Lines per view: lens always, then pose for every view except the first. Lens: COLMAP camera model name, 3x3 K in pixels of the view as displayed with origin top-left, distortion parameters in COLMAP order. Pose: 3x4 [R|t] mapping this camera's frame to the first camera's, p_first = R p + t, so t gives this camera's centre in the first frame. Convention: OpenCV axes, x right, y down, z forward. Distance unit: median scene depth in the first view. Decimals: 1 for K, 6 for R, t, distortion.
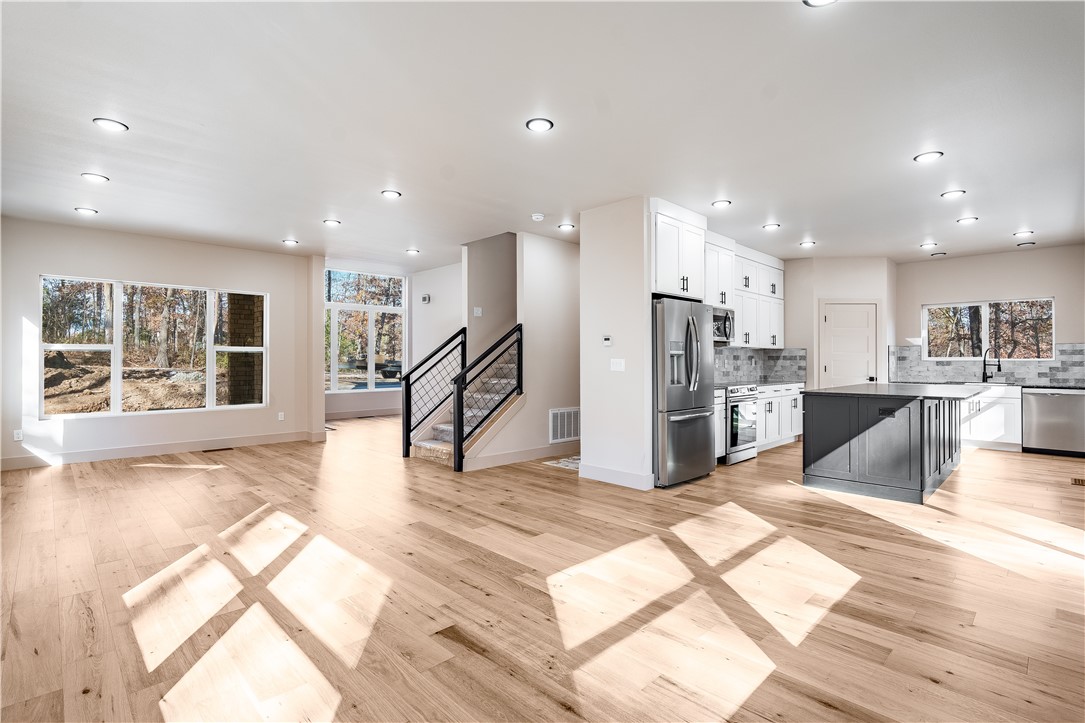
lens RADIAL K [[515.2, 0, 542.6], [0, 515.2, 357.4], [0, 0, 1]] dist [-0.010606, 0.001768]
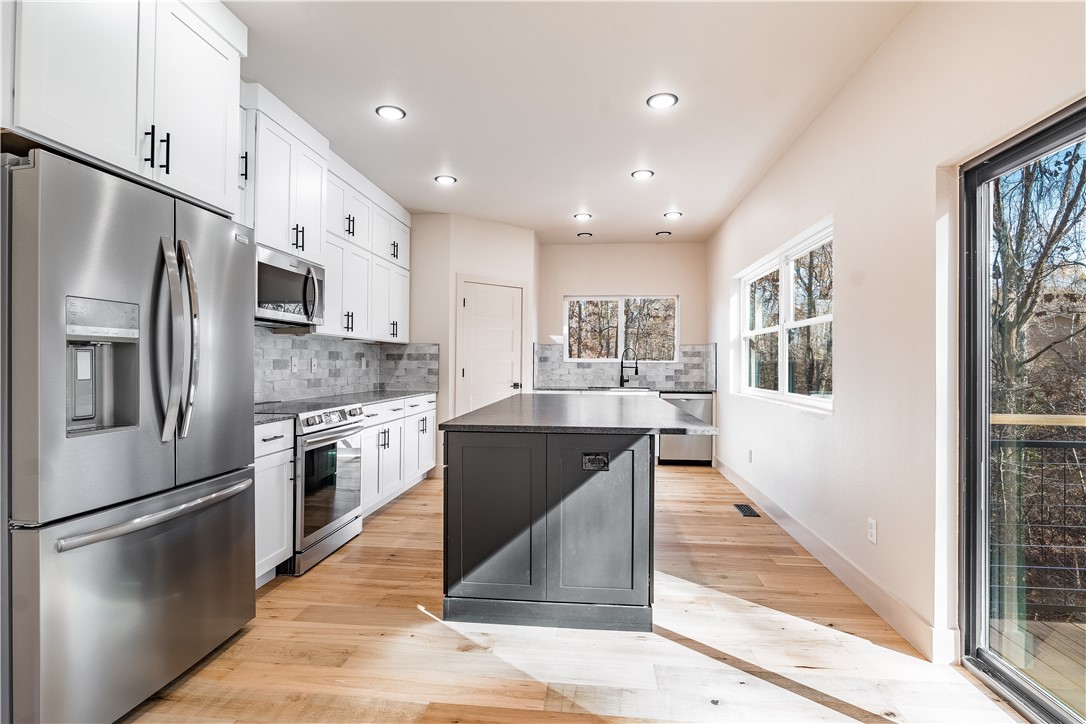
lens RADIAL K [[515.7, 0, 543.1], [0, 515.7, 357.9], [0, 0, 1]] dist [-0.010606, 0.001768]
pose [[0.769364, 0.011095, 0.638714, 0.185973], [-0.010749, 0.999932, -0.004423, 0.003671], [-0.638720, -0.003463, 0.769431, 0.394086]]
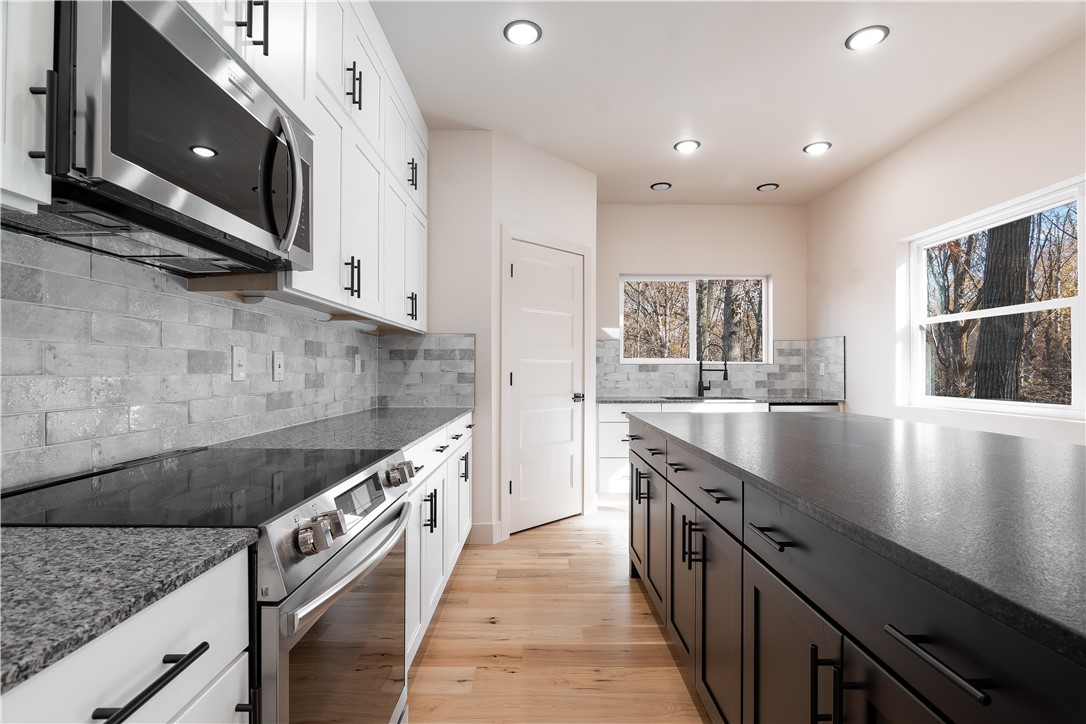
lens RADIAL K [[488.3, 0, 532.7], [0, 488.3, 366.2], [0, 0, 1]] dist [-0.011657, 0.000144]
pose [[0.697837, 0.005911, 0.716232, 0.259541], [-0.006012, 0.999979, -0.002395, 0.012146], [-0.716231, -0.002635, 0.697858, 0.704847]]
